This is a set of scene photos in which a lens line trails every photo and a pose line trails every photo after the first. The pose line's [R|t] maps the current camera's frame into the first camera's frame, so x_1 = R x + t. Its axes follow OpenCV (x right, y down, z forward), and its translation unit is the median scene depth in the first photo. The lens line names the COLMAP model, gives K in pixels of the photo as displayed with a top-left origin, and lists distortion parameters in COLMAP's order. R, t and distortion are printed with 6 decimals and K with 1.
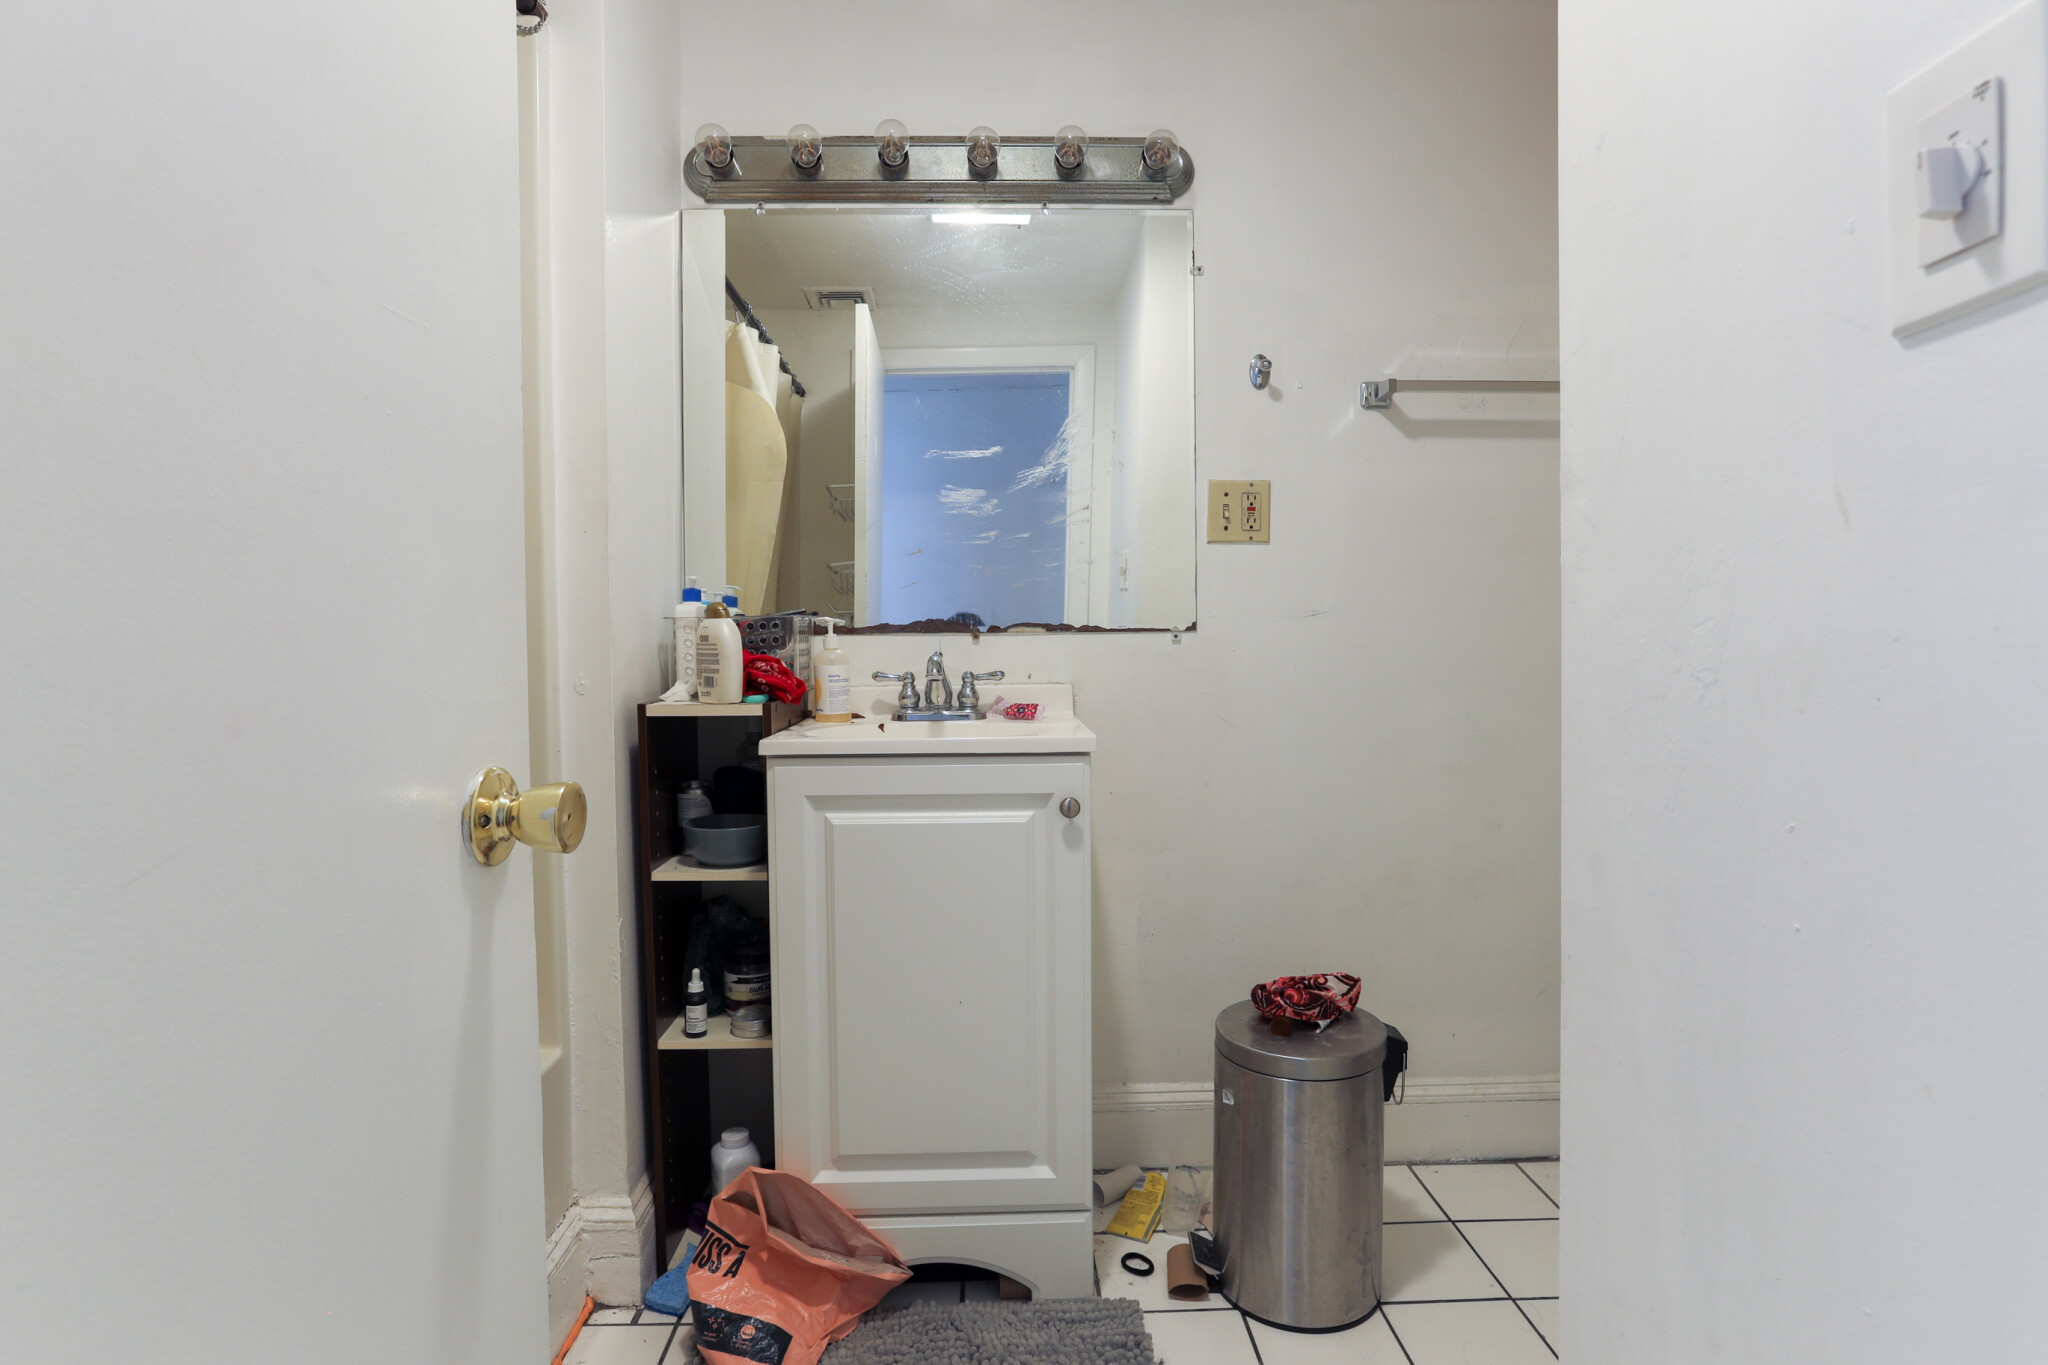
lens RADIAL K [[1027.2, 0, 1025.6], [0, 1027.2, 684.0], [0, 0, 1]] dist [-0.077166, 0.000114]
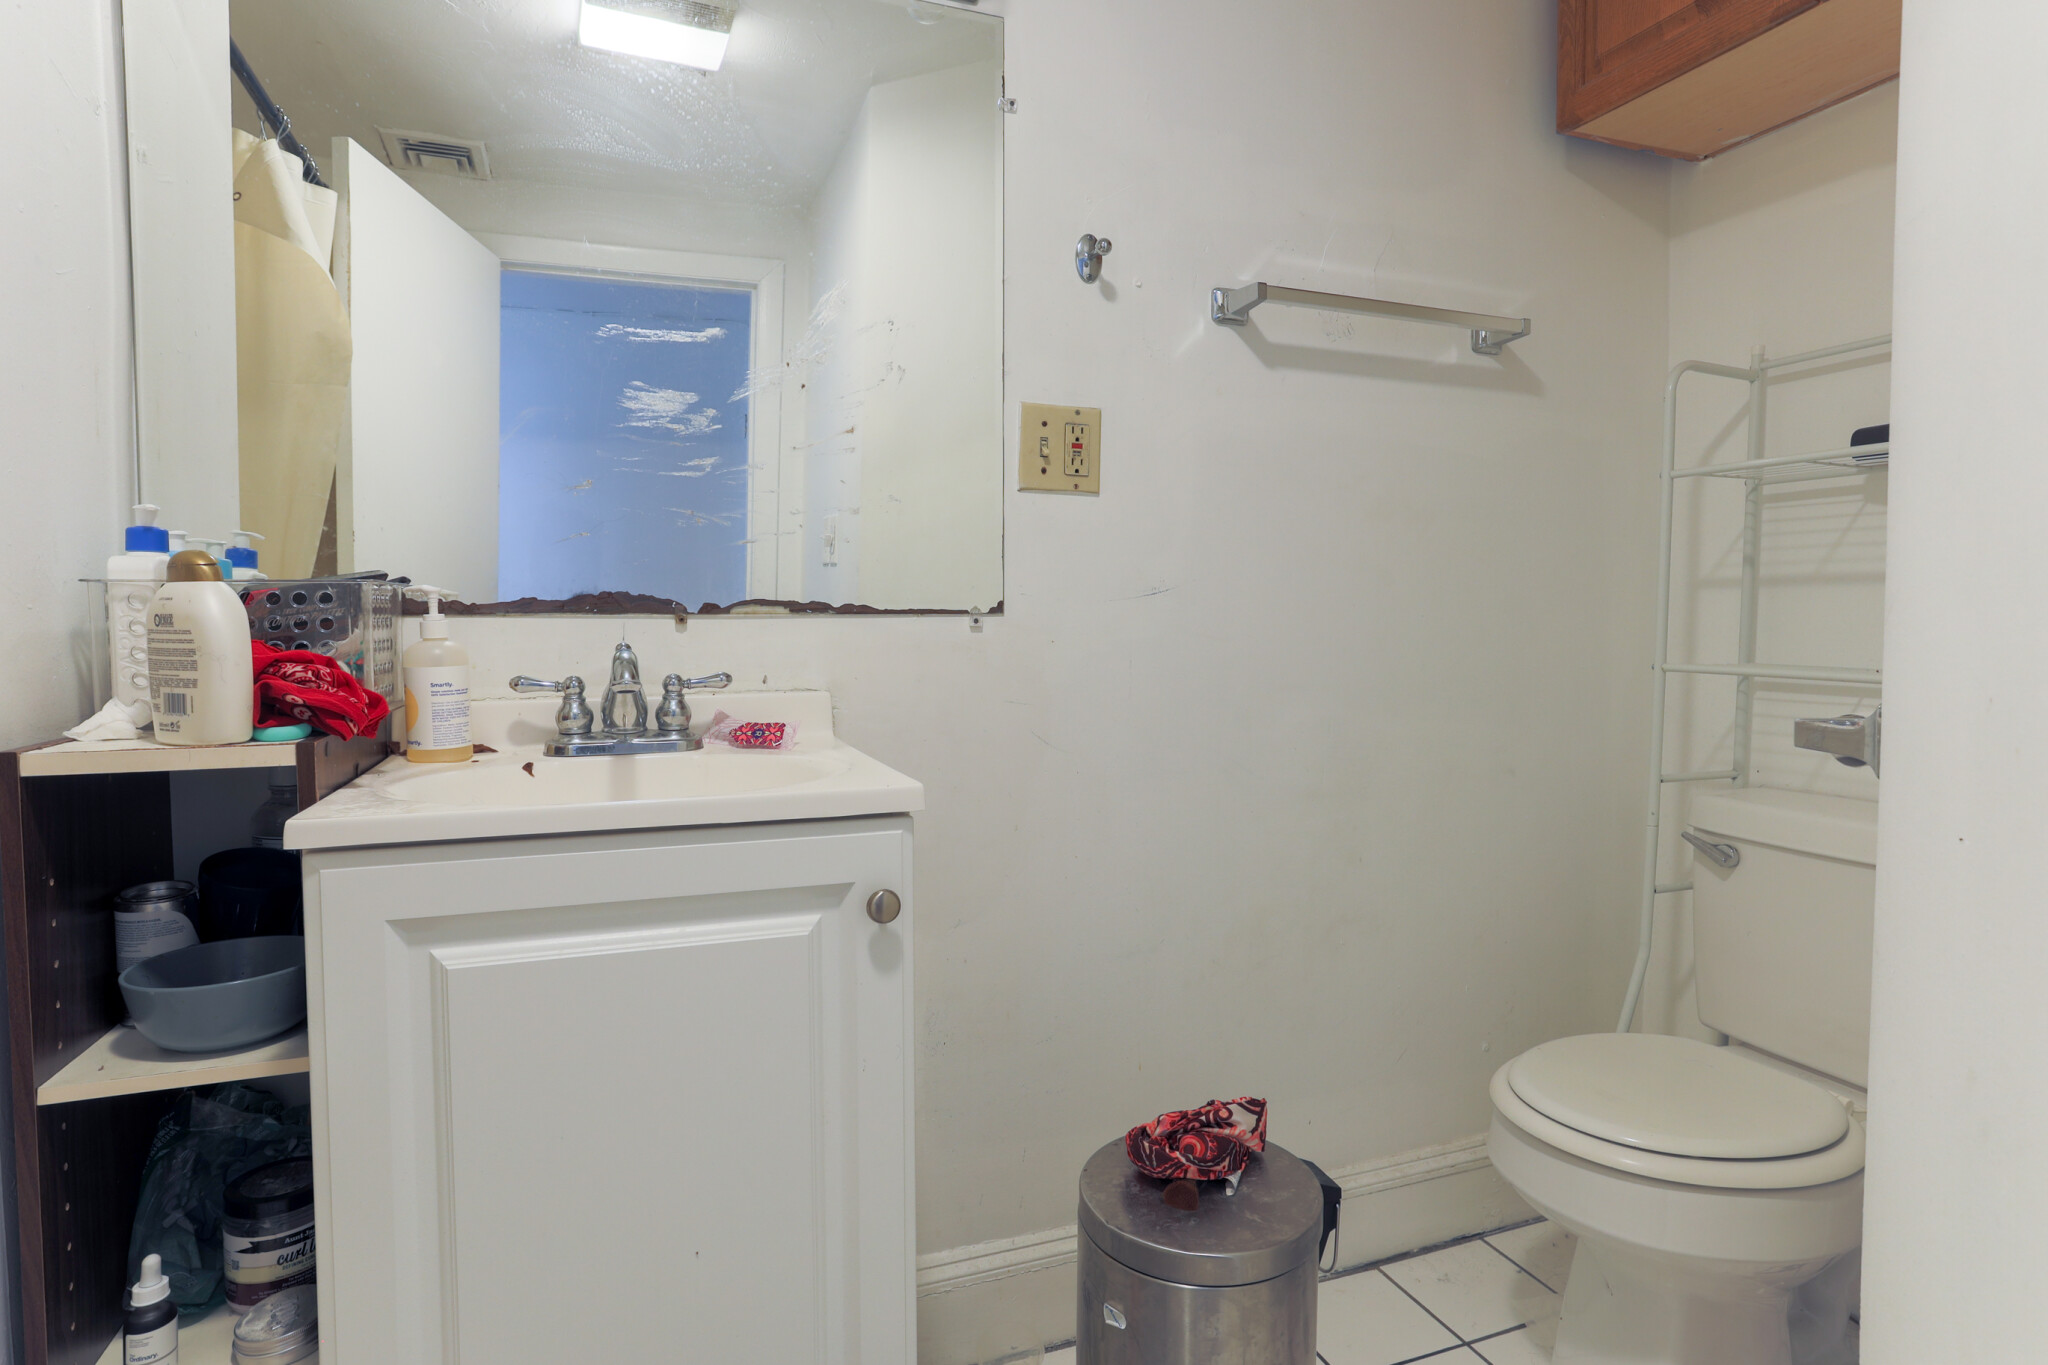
lens RADIAL K [[1069.6, 0, 1023.8], [0, 1069.6, 673.1], [0, 0, 1]] dist [-0.053732, 0.031721]
pose [[0.945756, -0.008616, 0.324763, -0.066178], [0.007416, 0.999960, 0.004932, -0.015098], [-0.324792, -0.002257, 0.945783, 0.313325]]
